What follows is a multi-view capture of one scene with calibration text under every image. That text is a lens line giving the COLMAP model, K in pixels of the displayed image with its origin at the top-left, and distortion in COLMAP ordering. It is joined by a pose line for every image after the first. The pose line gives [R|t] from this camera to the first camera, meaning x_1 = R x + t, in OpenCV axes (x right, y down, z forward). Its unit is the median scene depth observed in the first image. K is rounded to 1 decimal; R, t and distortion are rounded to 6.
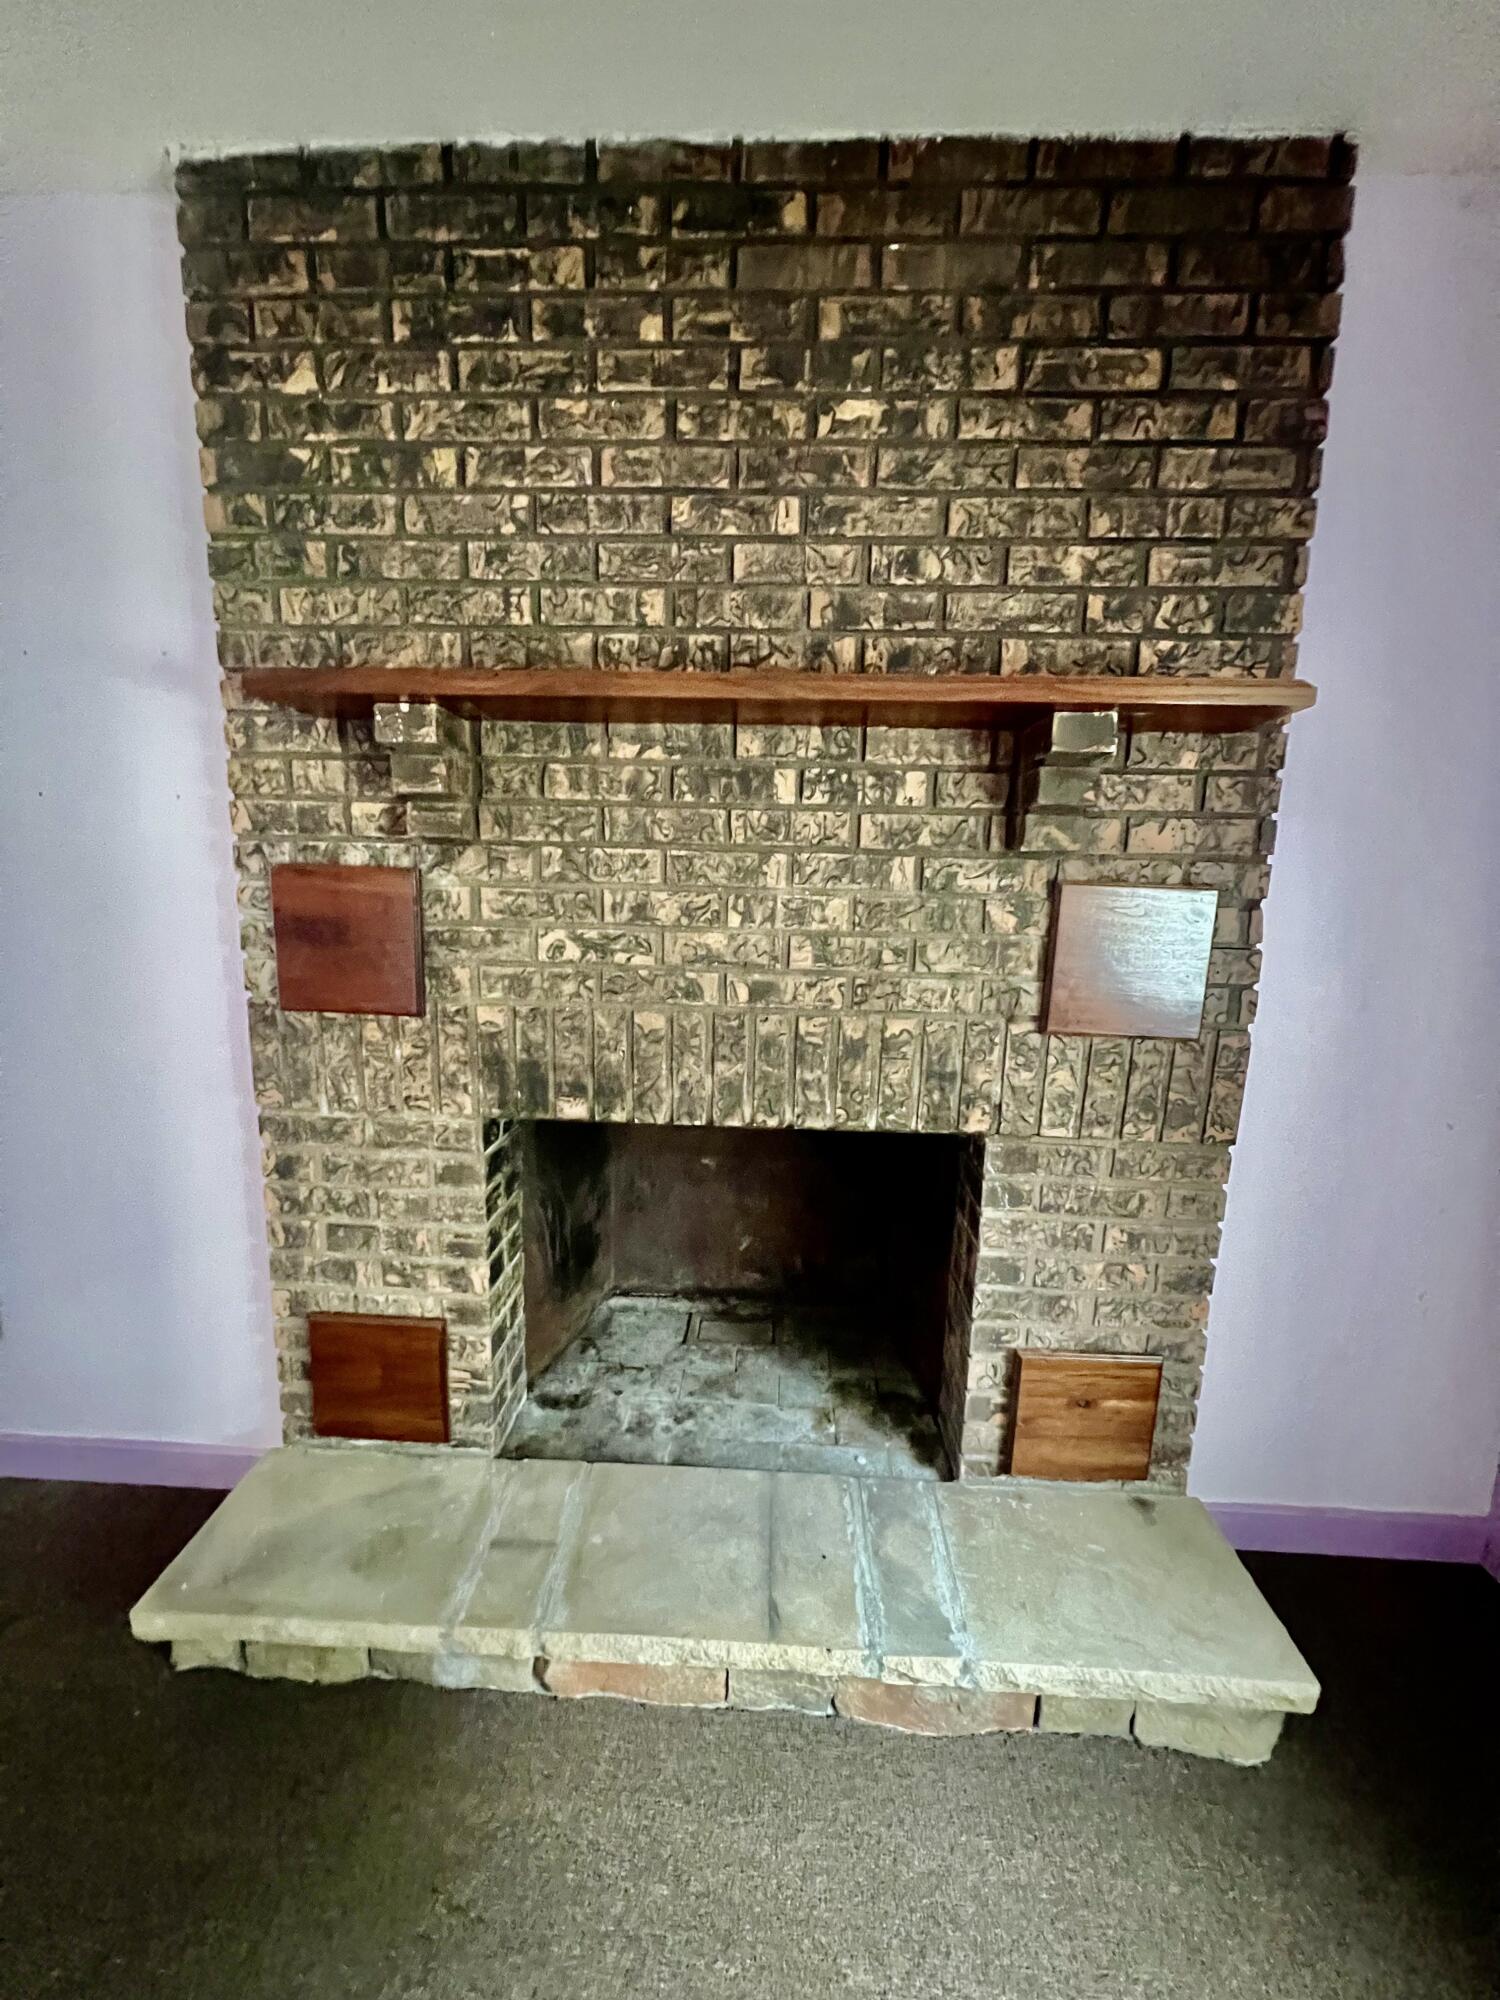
lens RADIAL K [[801.7, 0, 747.4], [0, 801.7, 1001.2], [0, 0, 1]] dist [-0.001541, 0.000343]
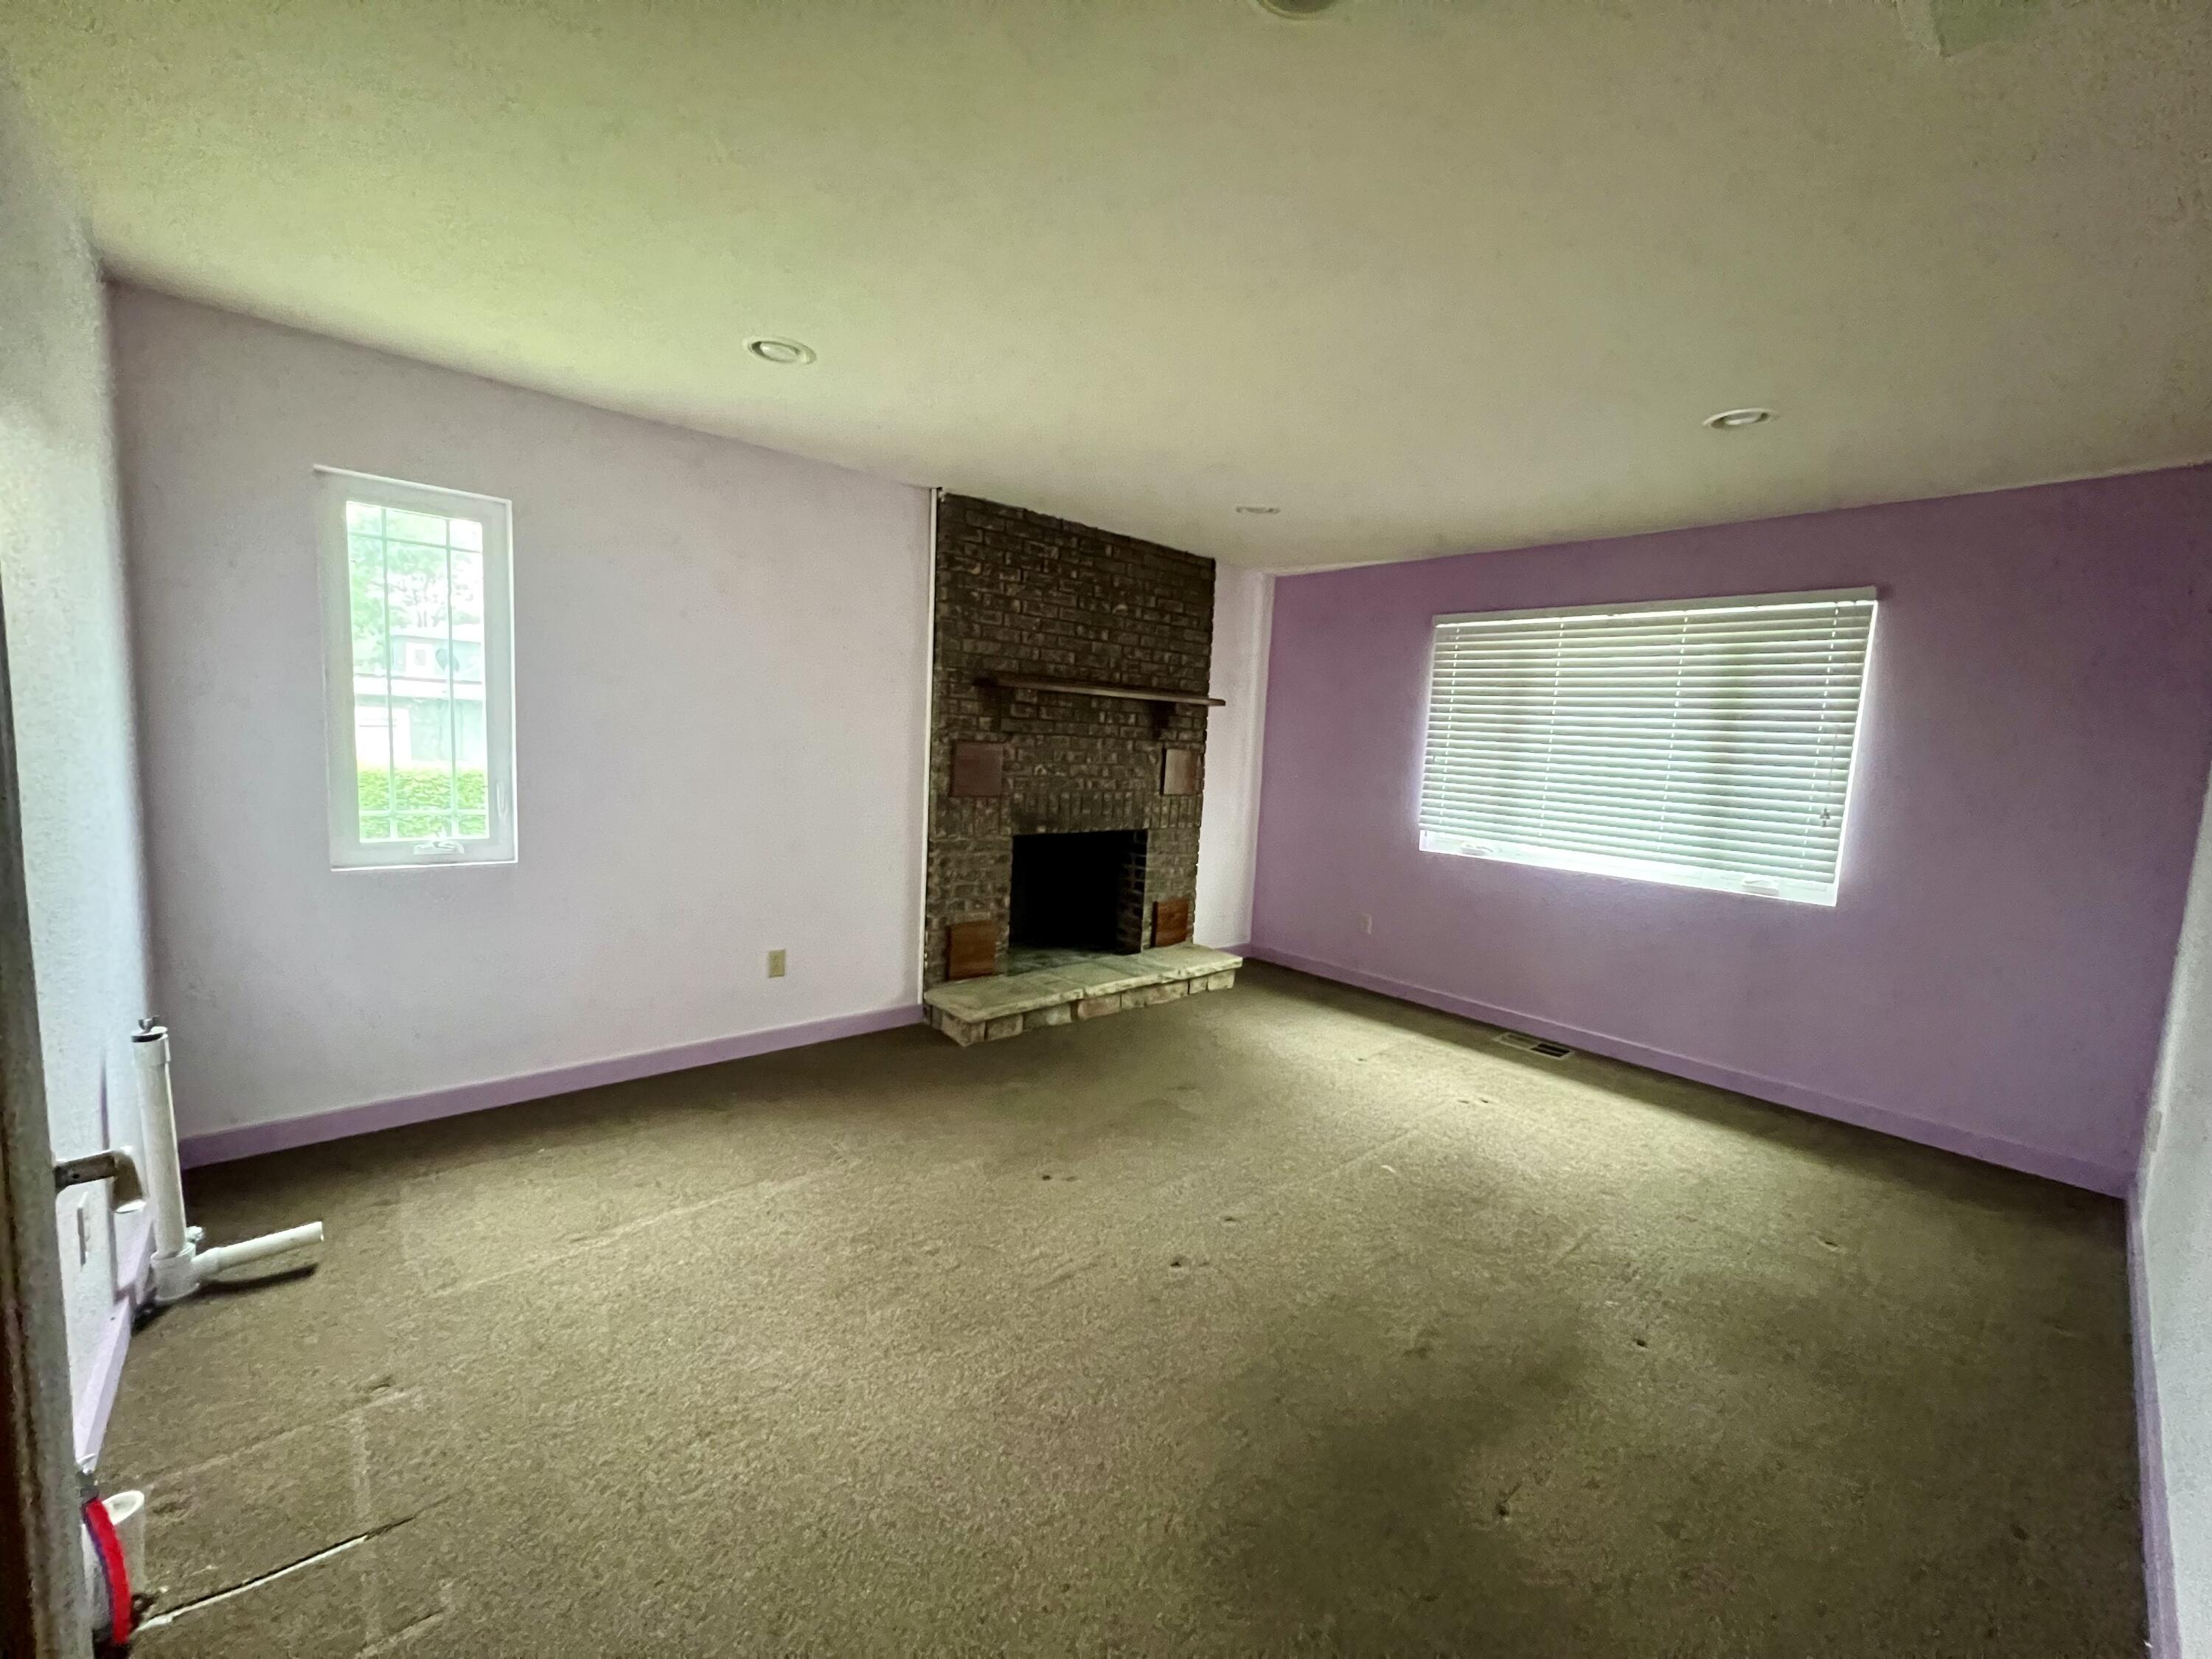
lens RADIAL K [[886.7, 0, 1110.8], [0, 886.7, 829.8], [0, 0, 1]] dist [-0.001541, 0.000343]
pose [[0.710935, -0.059589, 0.700729, -2.321116], [0.083258, 0.996528, 0.000273, 0.164099], [-0.698312, 0.058147, 0.713427, -1.416192]]
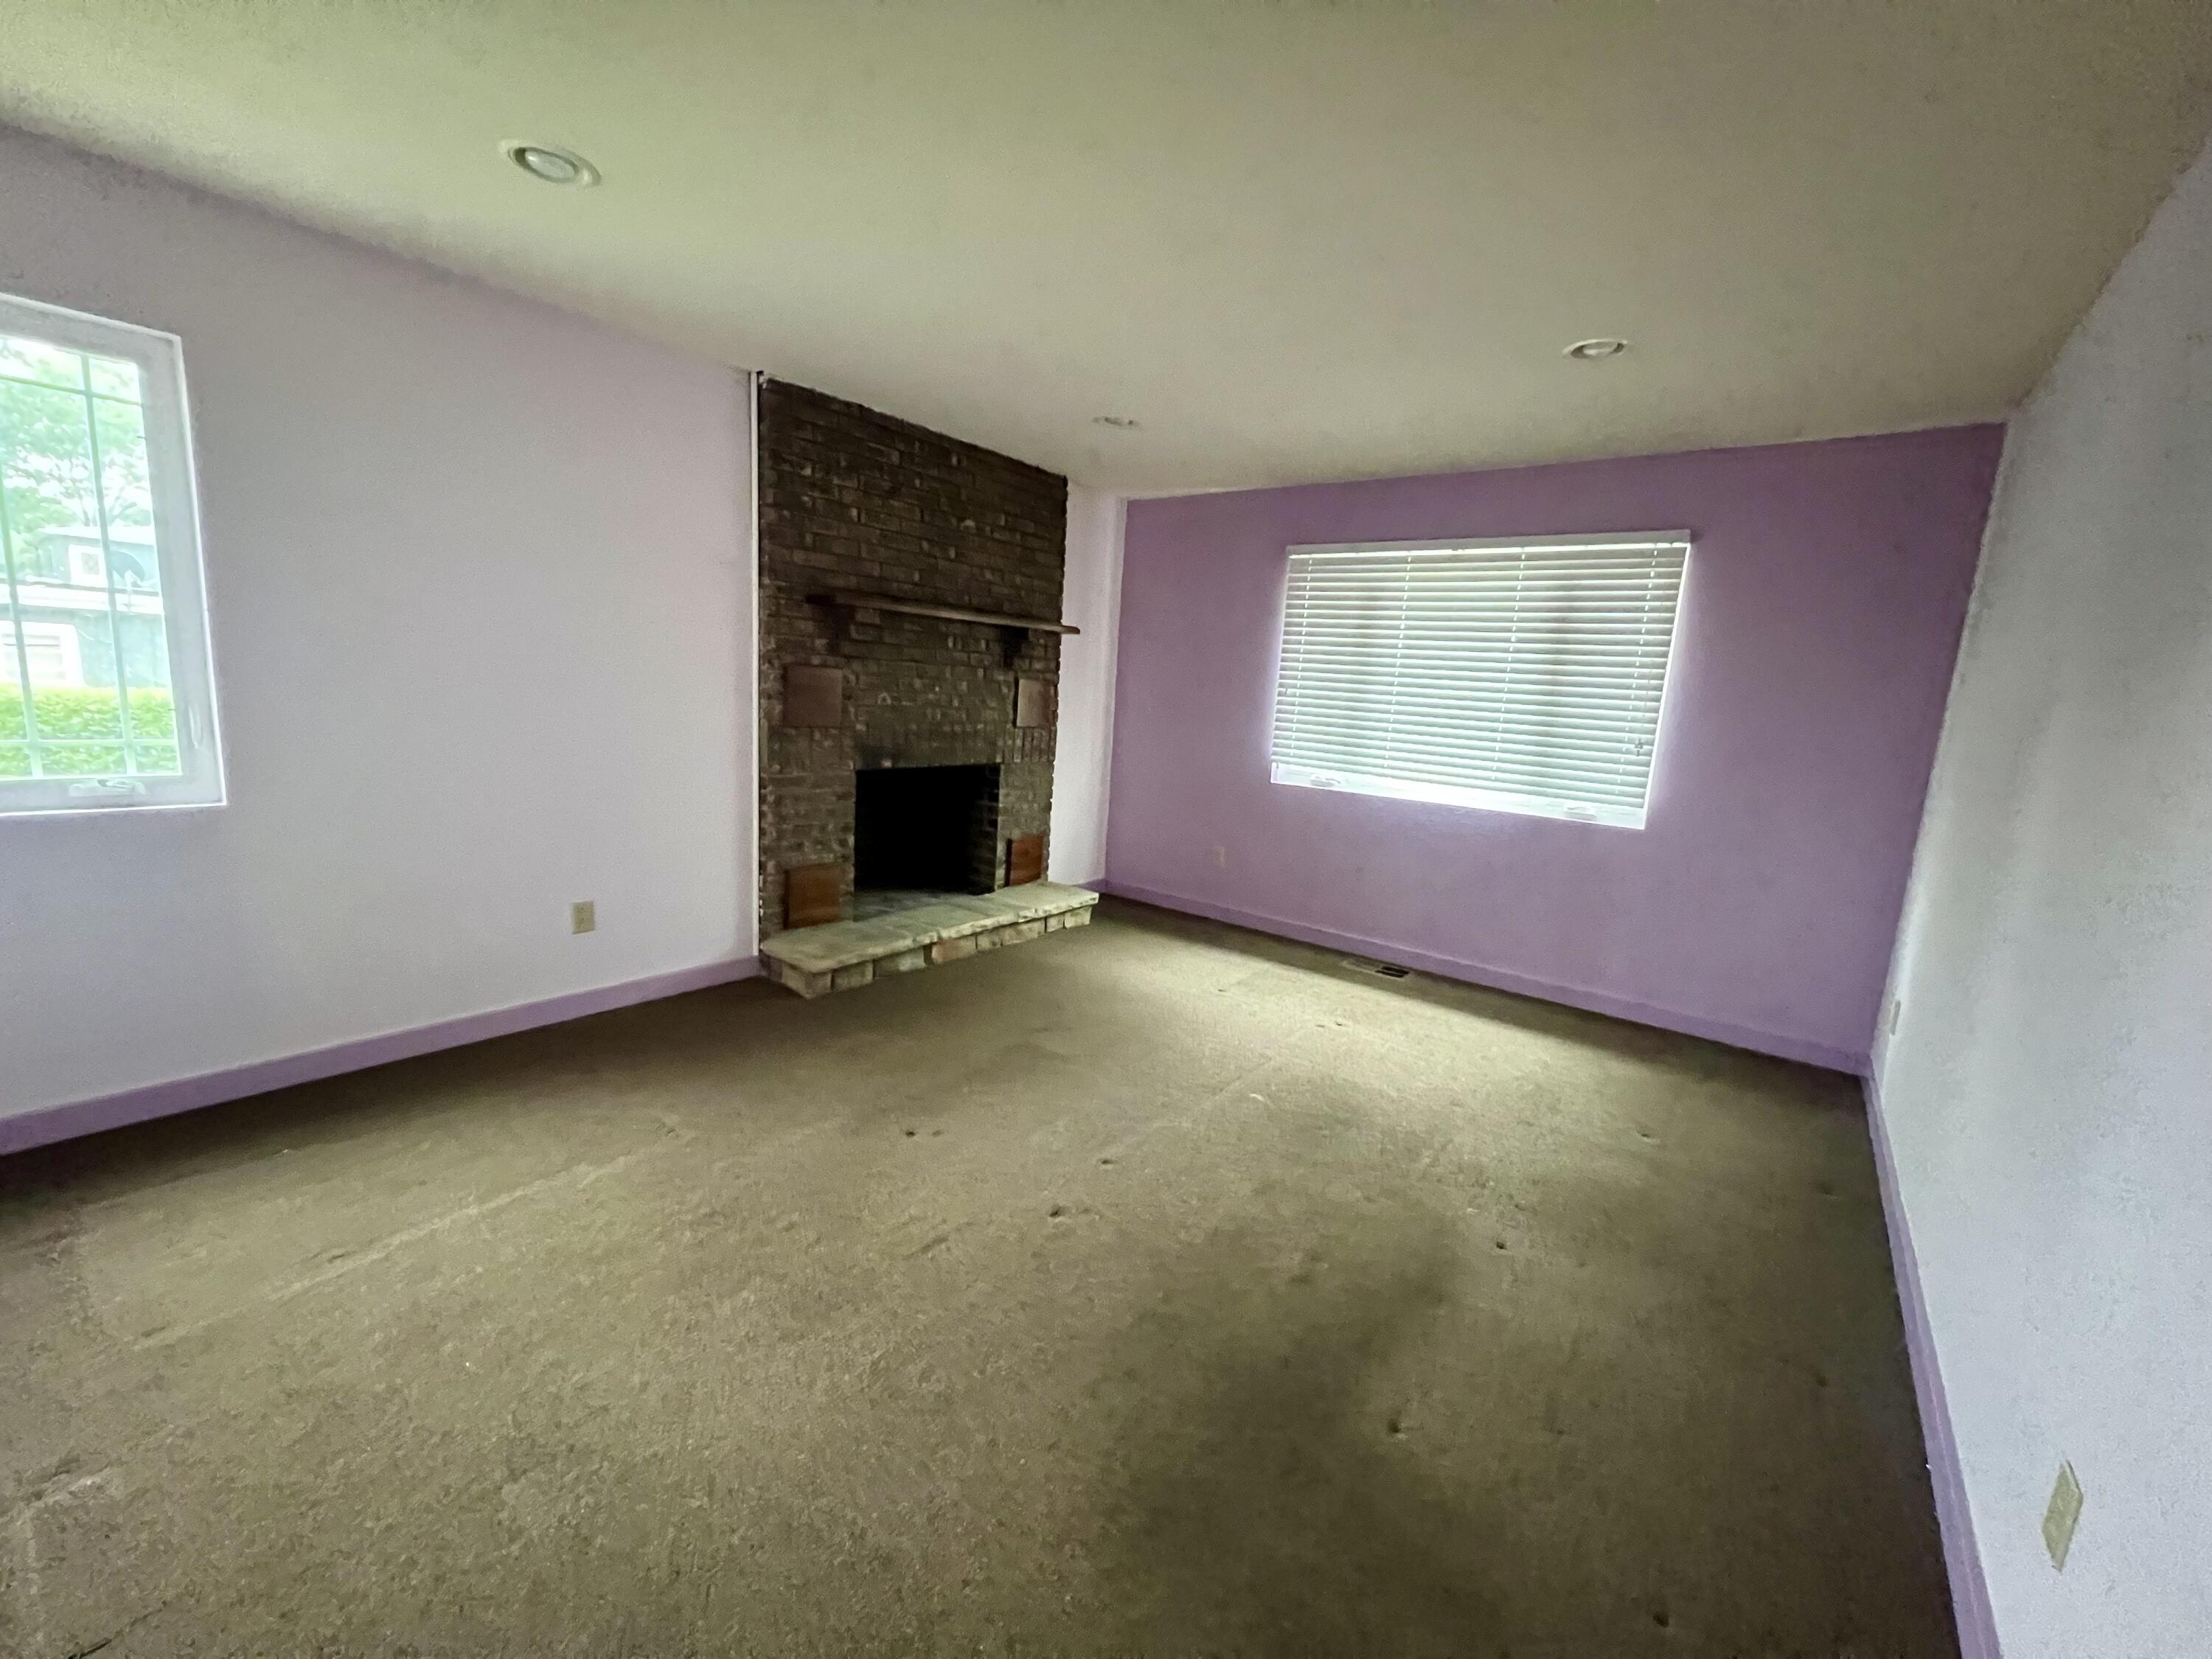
lens RADIAL K [[886.7, 0, 1110.8], [0, 886.7, 829.8], [0, 0, 1]] dist [-0.001541, 0.000343]
pose [[0.571288, -0.120129, 0.811911, -2.265434], [0.088246, 0.992487, 0.084754, 0.178309], [-0.815992, 0.023229, 0.577597, -1.277172]]
